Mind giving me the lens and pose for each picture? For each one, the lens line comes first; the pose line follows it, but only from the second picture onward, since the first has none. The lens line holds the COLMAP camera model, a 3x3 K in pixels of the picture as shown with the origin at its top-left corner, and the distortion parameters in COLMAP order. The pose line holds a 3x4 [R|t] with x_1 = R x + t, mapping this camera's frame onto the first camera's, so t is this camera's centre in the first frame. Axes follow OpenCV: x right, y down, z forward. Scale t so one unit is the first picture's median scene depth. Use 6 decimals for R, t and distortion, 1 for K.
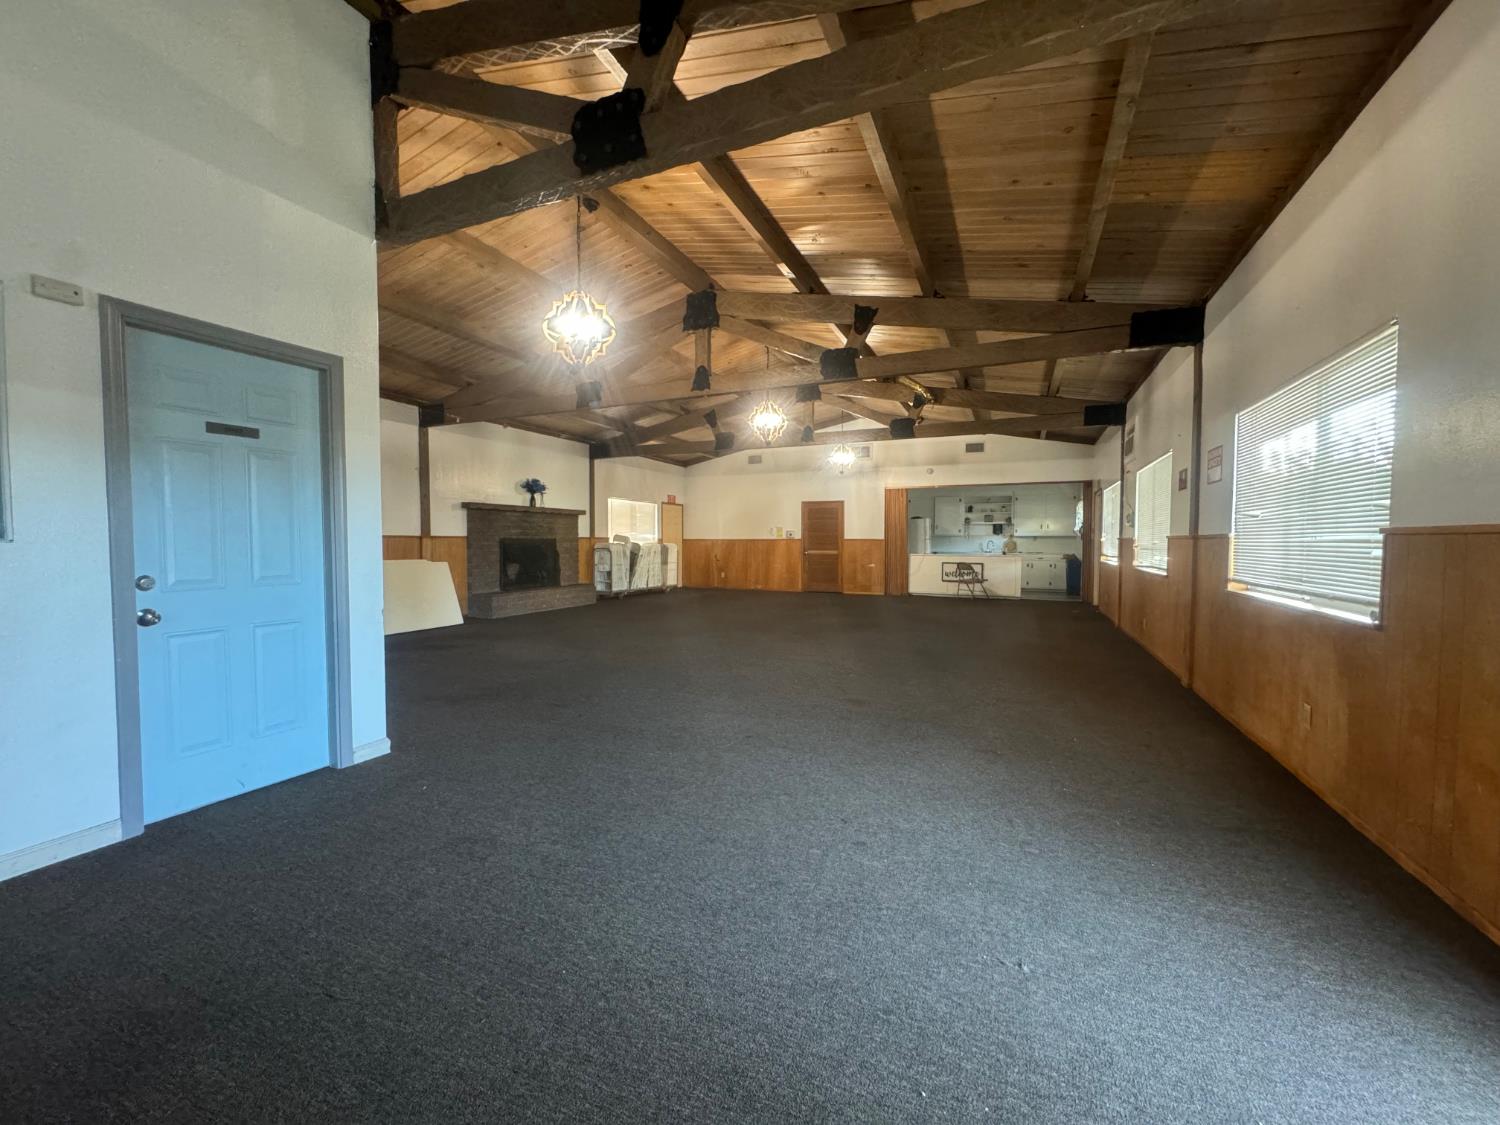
lens RADIAL K [[601.5, 0, 748.6], [0, 601.5, 562.3], [0, 0, 1]] dist [0.000543, 0.000006]
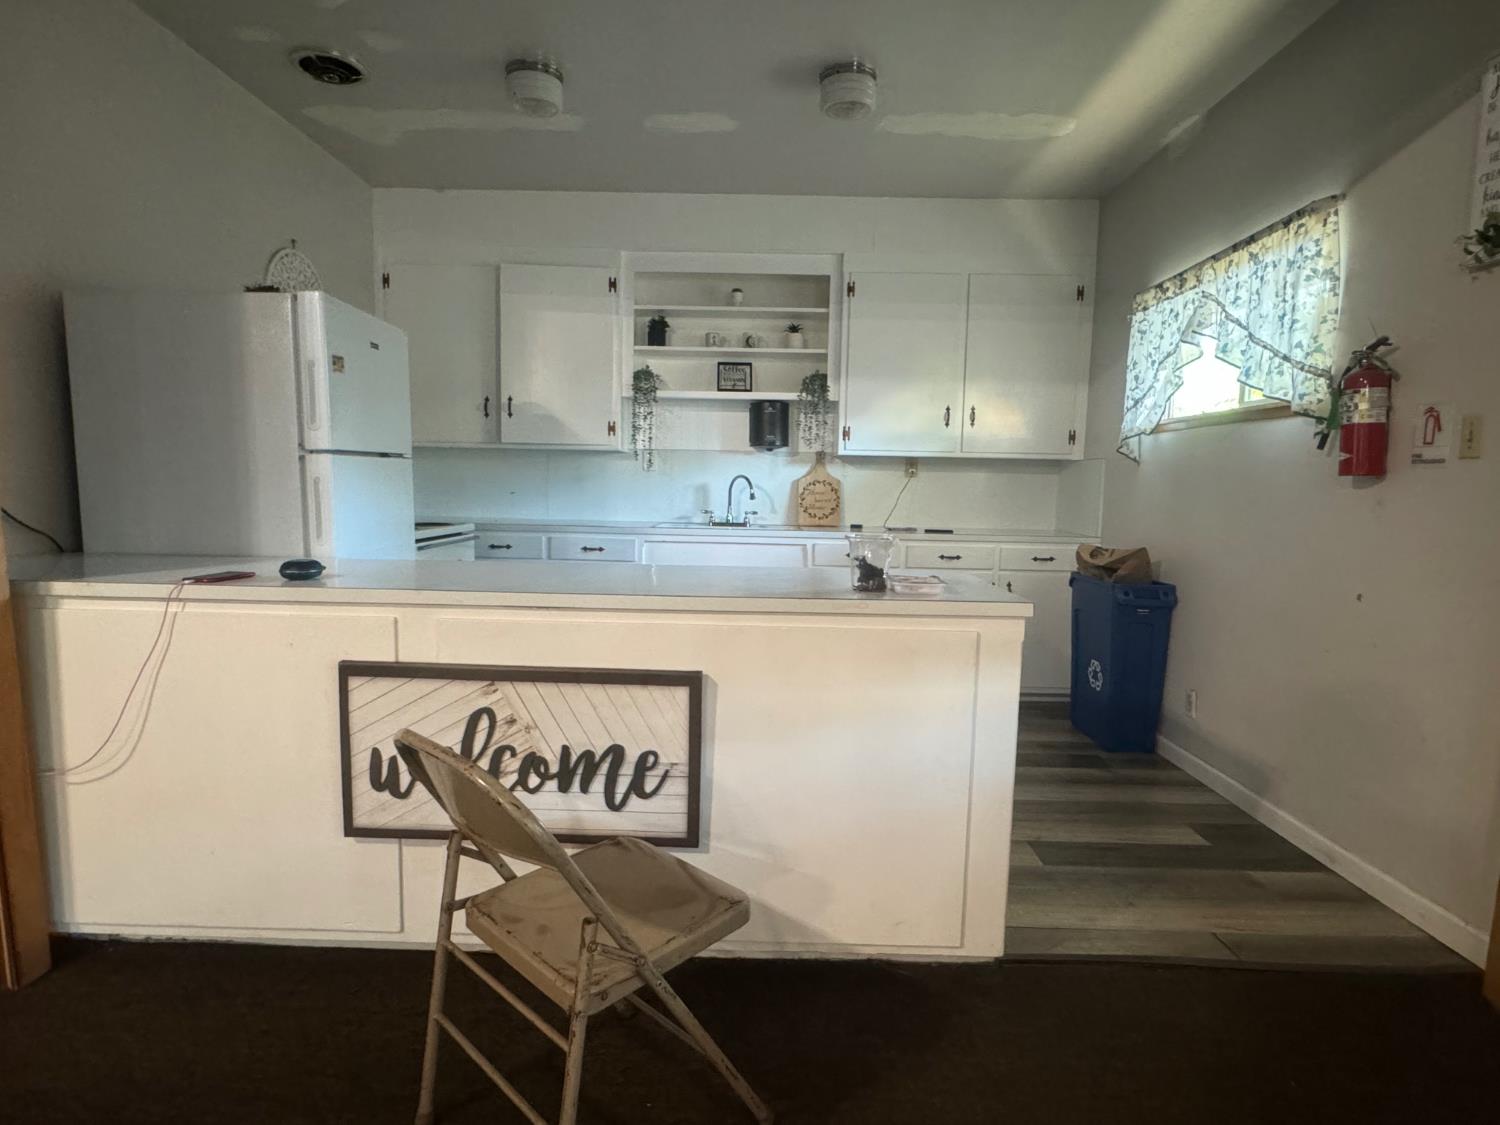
lens RADIAL K [[826.4, 0, 749.6], [0, 826.4, 566.6], [0, 0, 1]] dist [0.000252, -0.000025]
pose [[0.917397, -0.028315, 0.396966, 0.306200], [-0.000933, 0.997310, 0.073294, -0.026177], [-0.397973, -0.067610, 0.914902, 0.776754]]
